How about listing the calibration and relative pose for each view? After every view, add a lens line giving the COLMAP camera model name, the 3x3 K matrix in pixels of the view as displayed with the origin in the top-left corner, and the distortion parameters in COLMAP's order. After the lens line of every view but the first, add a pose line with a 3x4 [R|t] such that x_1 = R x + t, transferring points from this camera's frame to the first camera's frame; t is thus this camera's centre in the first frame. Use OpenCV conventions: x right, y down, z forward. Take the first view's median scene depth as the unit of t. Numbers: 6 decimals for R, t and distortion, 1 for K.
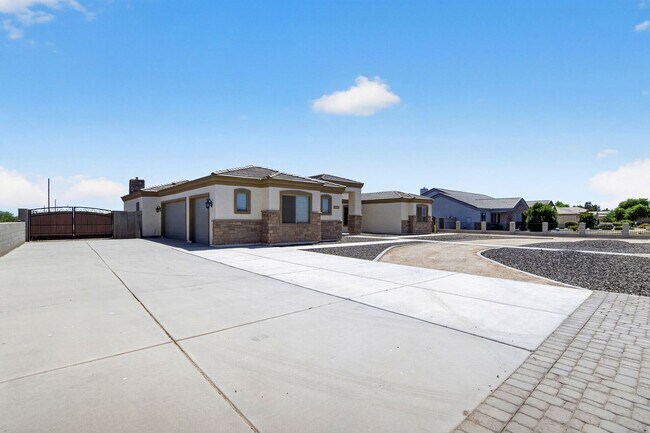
lens RADIAL K [[305.2, 0, 325.0], [0, 305.2, 216.5], [0, 0, 1]] dist [-0.022418, 0.000376]
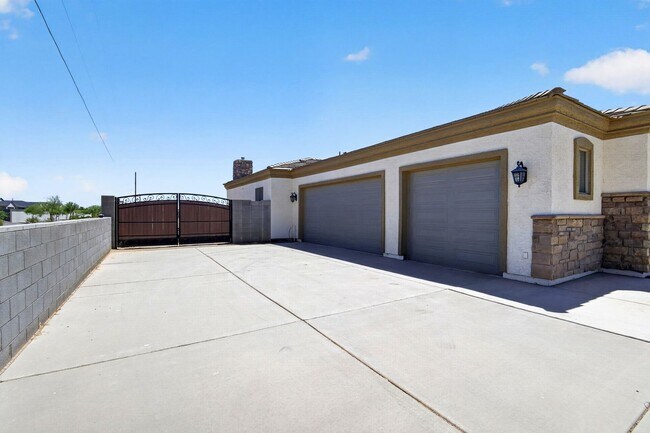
lens RADIAL K [[305.2, 0, 325.0], [0, 305.2, 216.5], [0, 0, 1]] dist [-0.022418, 0.000376]
pose [[0.984453, 0.004099, -0.175602, -0.451159], [-0.000862, 0.999828, 0.018509, 0.005177], [0.175647, -0.018070, 0.984287, 0.455193]]
